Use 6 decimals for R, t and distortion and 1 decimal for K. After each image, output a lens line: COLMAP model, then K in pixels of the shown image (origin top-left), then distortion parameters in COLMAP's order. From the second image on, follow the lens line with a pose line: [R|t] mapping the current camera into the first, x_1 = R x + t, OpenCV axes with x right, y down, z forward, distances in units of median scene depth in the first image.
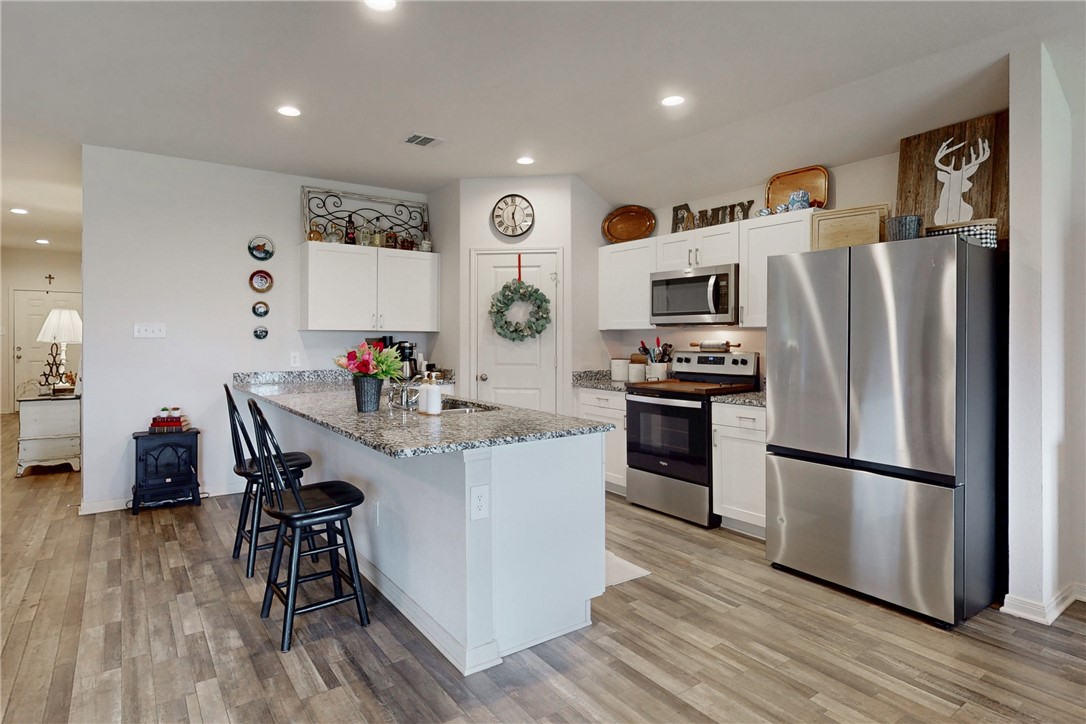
lens RADIAL K [[555.5, 0, 498.6], [0, 555.5, 332.7], [0, 0, 1]] dist [0.000075, -0.000833]
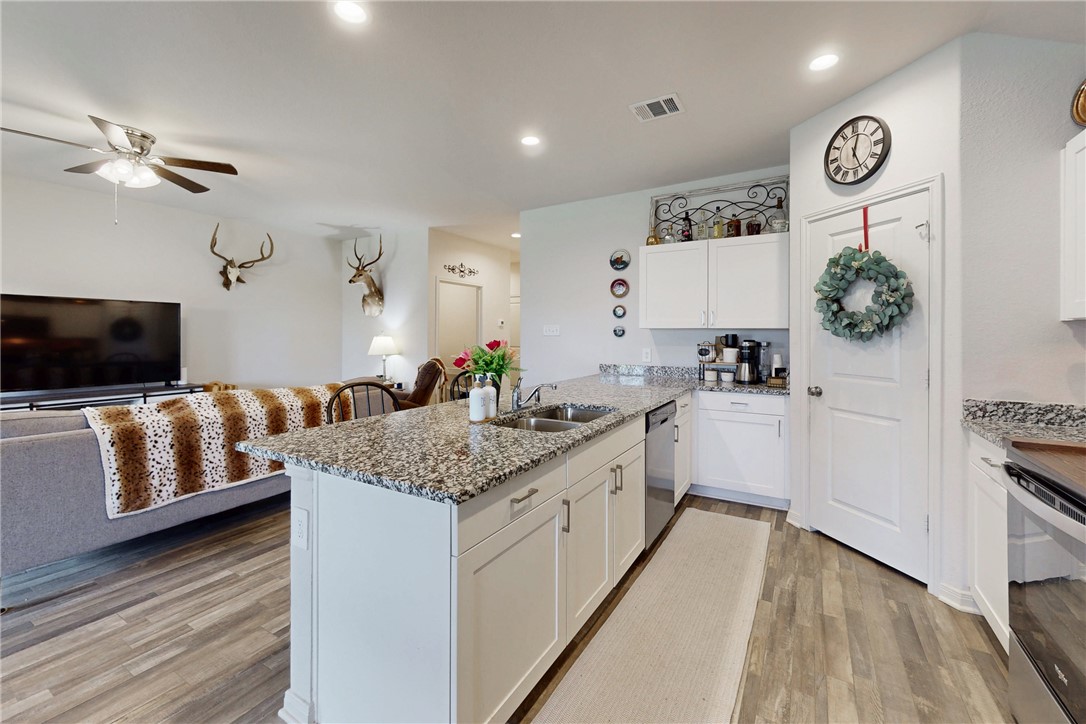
lens RADIAL K [[436.7, 0, 567.4], [0, 436.7, 330.1], [0, 0, 1]] dist [-0.001984, -0.001068]
pose [[0.459356, -0.010005, -0.888196, 0.348700], [0.006582, 0.999947, -0.007859, 0.003474], [0.888228, -0.002236, 0.459398, 0.486345]]
